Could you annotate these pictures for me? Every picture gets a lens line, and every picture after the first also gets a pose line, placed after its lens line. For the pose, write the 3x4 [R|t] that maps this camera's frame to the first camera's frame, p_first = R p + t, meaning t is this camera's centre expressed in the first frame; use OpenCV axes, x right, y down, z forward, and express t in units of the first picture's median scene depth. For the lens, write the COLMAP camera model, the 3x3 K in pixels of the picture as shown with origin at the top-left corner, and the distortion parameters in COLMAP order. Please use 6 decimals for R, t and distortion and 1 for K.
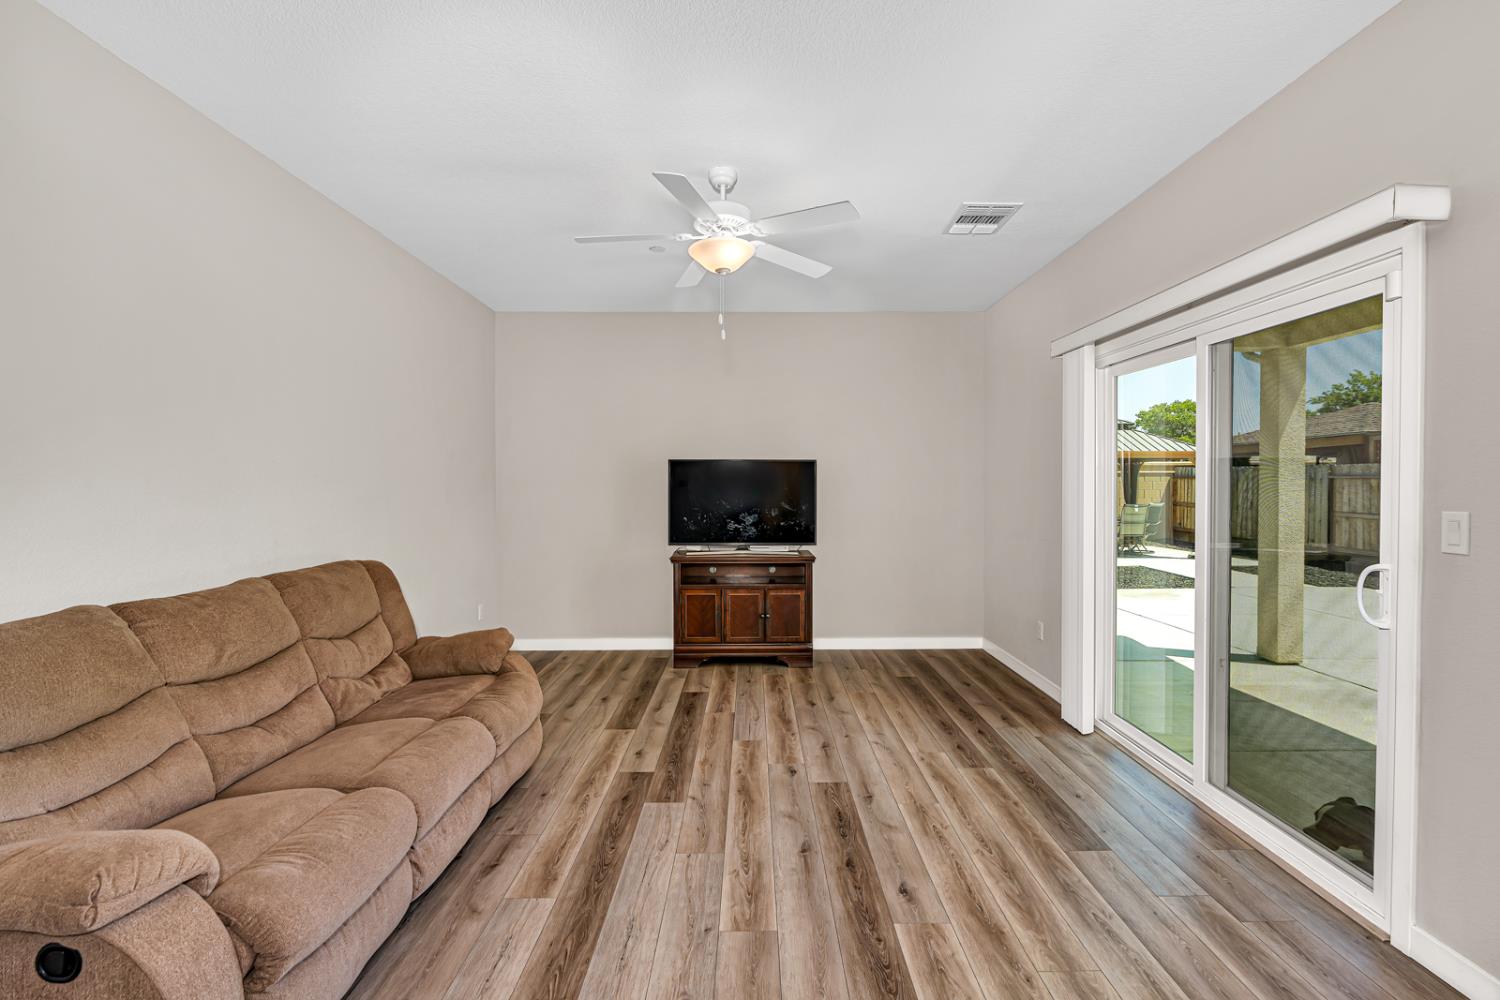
lens RADIAL K [[670.0, 0, 750.6], [0, 670.0, 496.0], [0, 0, 1]] dist [0.000099, -0.000054]
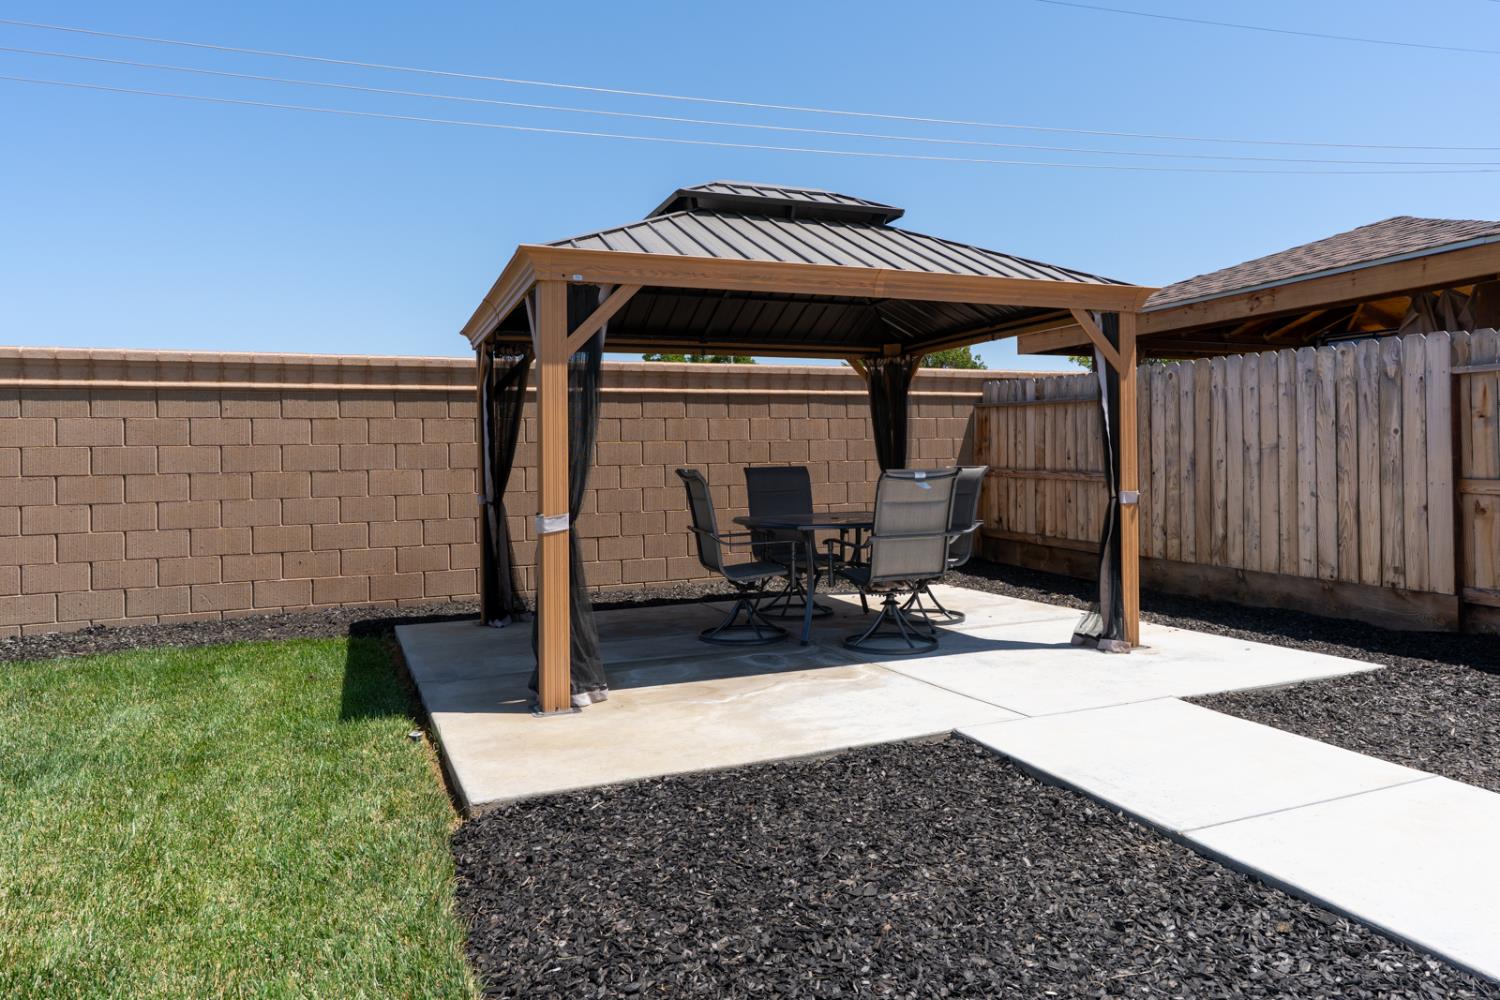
lens RADIAL K [[945.8, 0, 755.5], [0, 945.8, 452.0], [0, 0, 1]] dist [0.004728, 0.000786]
pose [[0.925163, -0.012870, 0.379351, 0.391128], [0.023195, 0.999474, -0.022661, 0.012972], [-0.378860, 0.029765, 0.924975, 0.713212]]
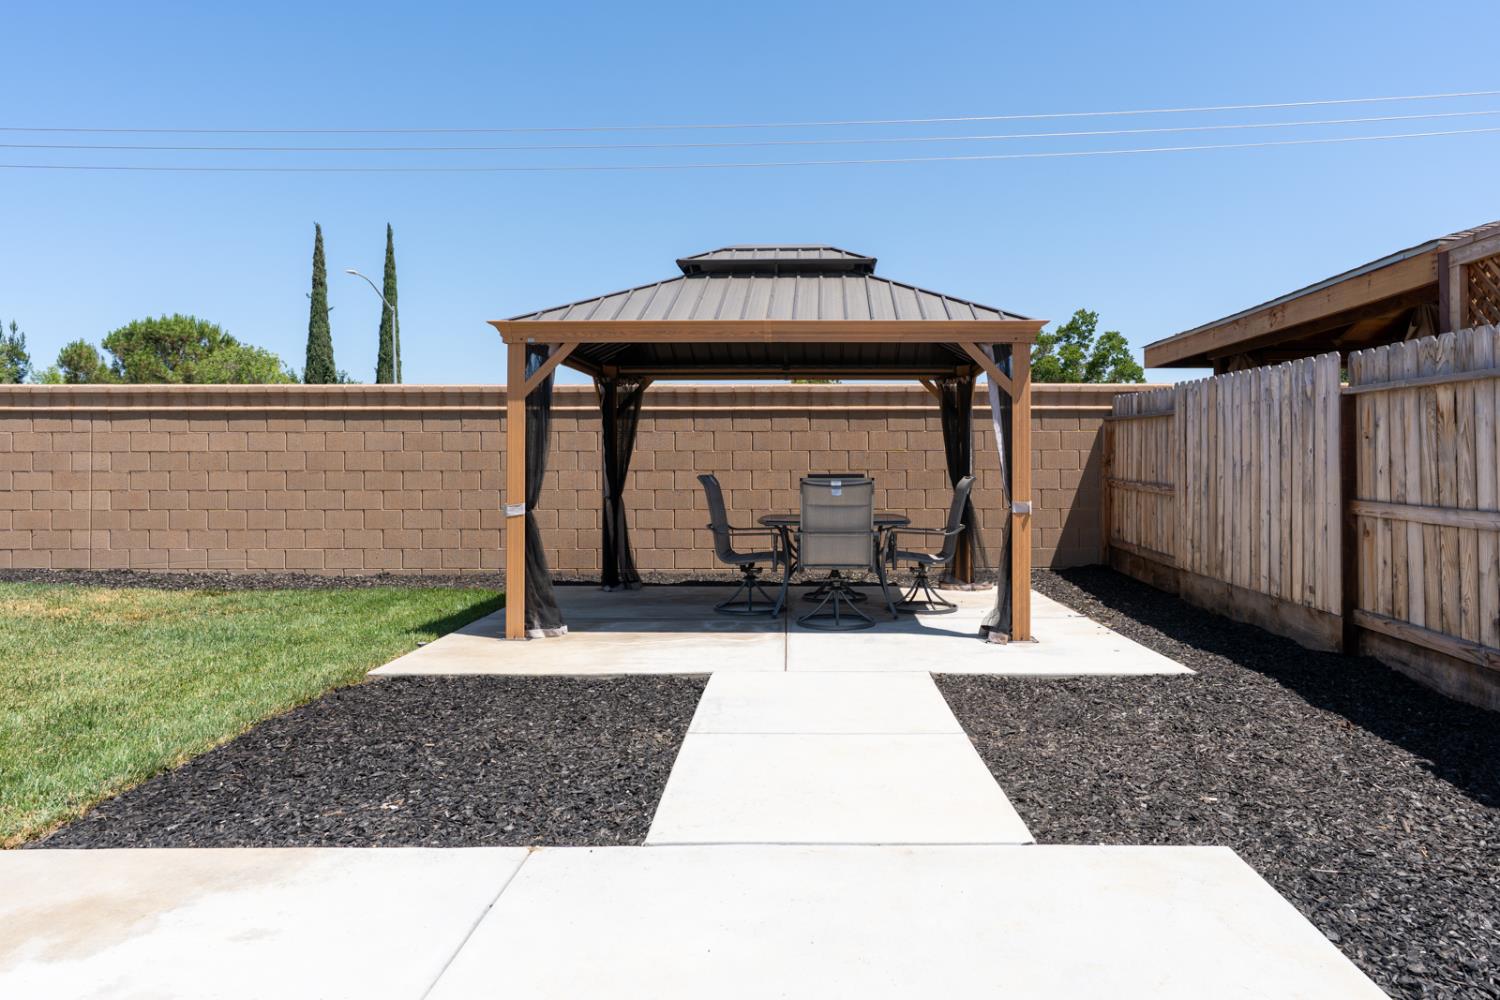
lens RADIAL K [[953.8, 0, 823.3], [0, 953.8, 458.9], [0, 0, 1]] dist [0.002061, 0.001984]
pose [[1.000000, -0.000505, 0.000174, 0.620694], [0.000508, 0.999724, -0.023478, 0.014375], [-0.000162, 0.023478, 0.999724, 0.552399]]
